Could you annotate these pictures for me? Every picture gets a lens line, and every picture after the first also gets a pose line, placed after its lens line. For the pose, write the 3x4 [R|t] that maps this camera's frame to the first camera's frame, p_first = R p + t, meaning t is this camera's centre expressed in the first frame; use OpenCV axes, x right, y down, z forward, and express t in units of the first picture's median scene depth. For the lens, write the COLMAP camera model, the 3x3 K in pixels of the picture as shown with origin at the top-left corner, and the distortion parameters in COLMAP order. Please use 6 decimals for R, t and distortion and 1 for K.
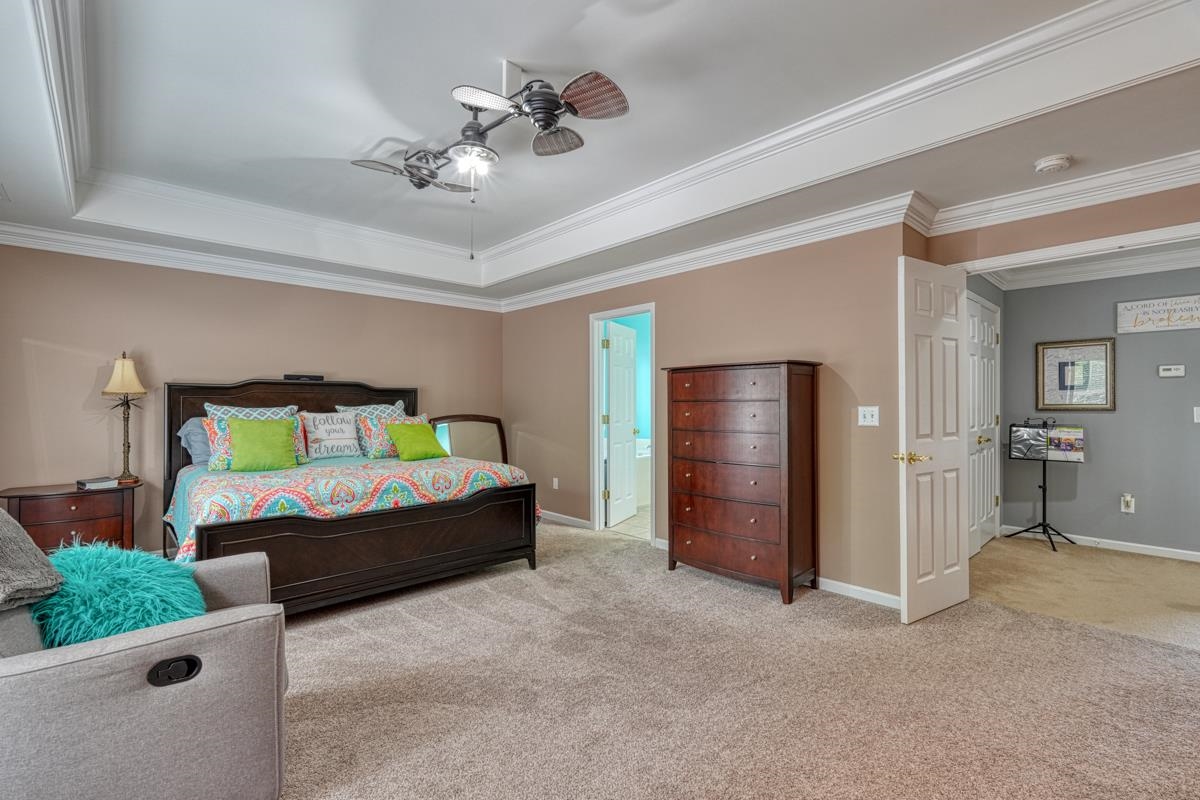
lens RADIAL K [[526.5, 0, 601.9], [0, 526.5, 398.2], [0, 0, 1]] dist [0.002982, 0.000400]
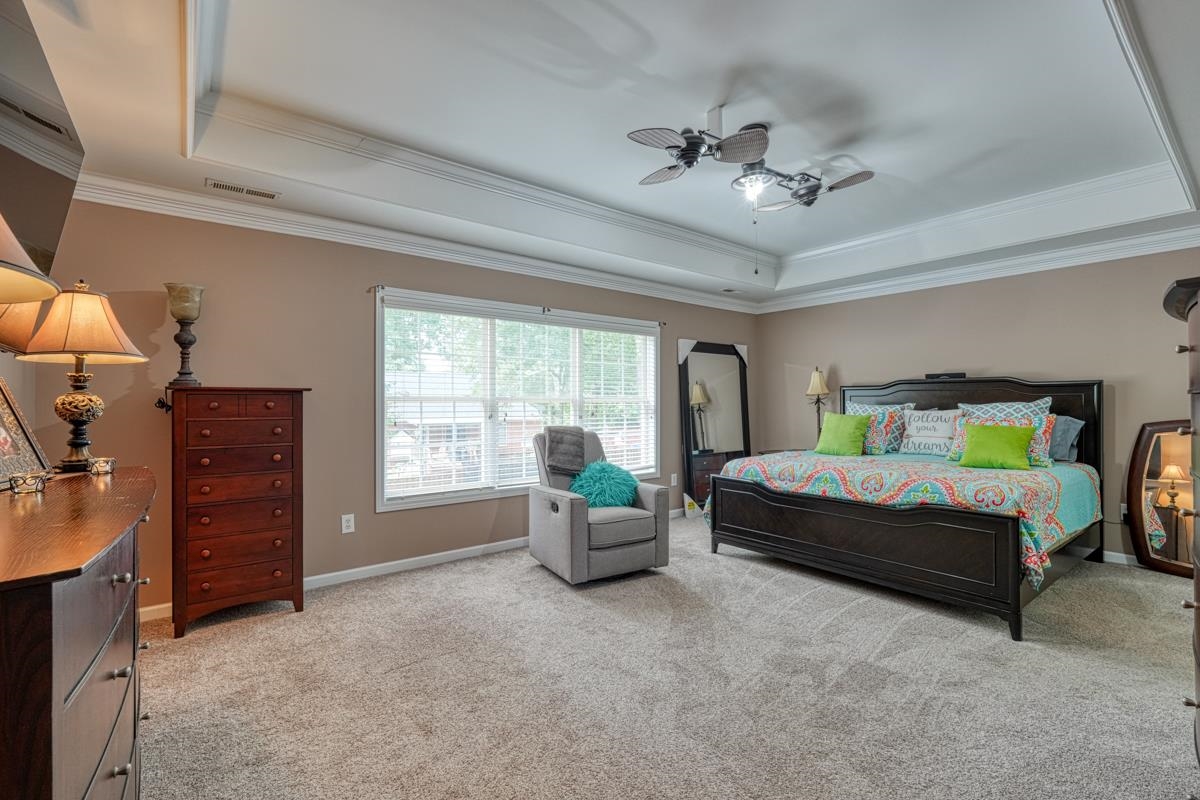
lens RADIAL K [[526.5, 0, 601.9], [0, 526.5, 398.2], [0, 0, 1]] dist [0.002982, 0.000400]
pose [[-0.082910, -0.007777, -0.996527, 0.700390], [0.012822, 0.999878, -0.008870, 0.006702], [0.996475, -0.013513, -0.082800, 0.593700]]
